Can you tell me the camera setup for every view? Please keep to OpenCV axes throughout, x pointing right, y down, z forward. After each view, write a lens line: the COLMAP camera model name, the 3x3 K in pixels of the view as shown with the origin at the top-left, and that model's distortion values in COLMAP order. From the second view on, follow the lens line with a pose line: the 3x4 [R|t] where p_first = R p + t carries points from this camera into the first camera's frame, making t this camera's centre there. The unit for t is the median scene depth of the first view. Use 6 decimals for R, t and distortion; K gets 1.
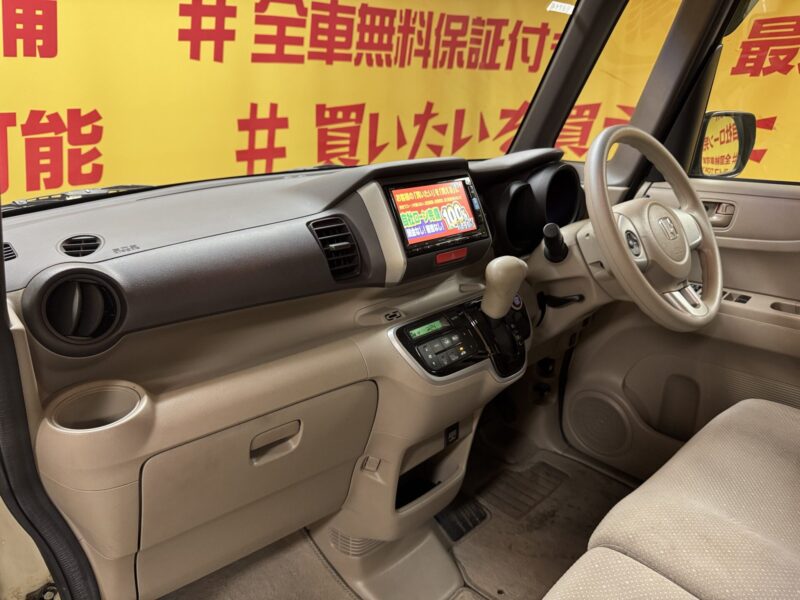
lens RADIAL K [[575.7, 0, 400.0], [0, 575.7, 300.0], [0, 0, 1]] dist [0.009051, -0.023548]
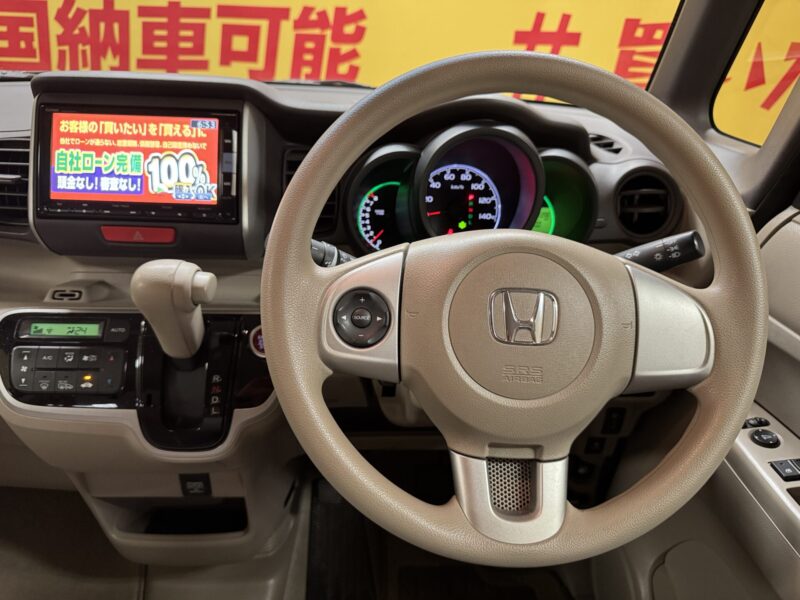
lens RADIAL K [[571.6, 0, 392.0], [0, 571.6, 293.2], [0, 0, 1]] dist [0.027043, -0.069565]
pose [[0.748233, 0.326992, -0.577256, 0.248452], [-0.258868, 0.945027, 0.199777, -0.078109], [0.610848, -0.000047, 0.791748, 0.248954]]
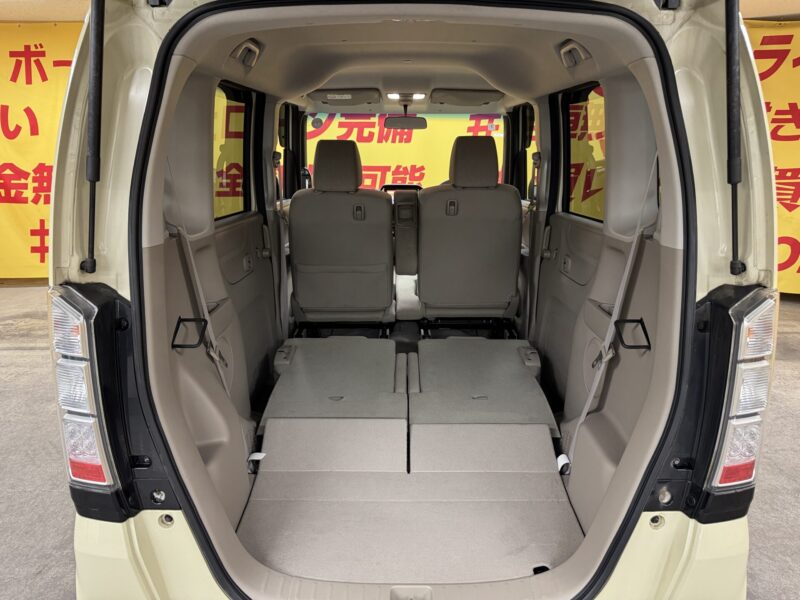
lens RADIAL K [[567.7, 0, 400.6], [0, 567.7, 315.4], [0, 0, 1]] dist [0.060529, -0.066611]
pose [[0.717664, 0.198630, -0.667462, 0.999250], [-0.235855, 0.971143, 0.035408, 0.173746], [0.655234, 0.132014, 0.743802, -0.616894]]
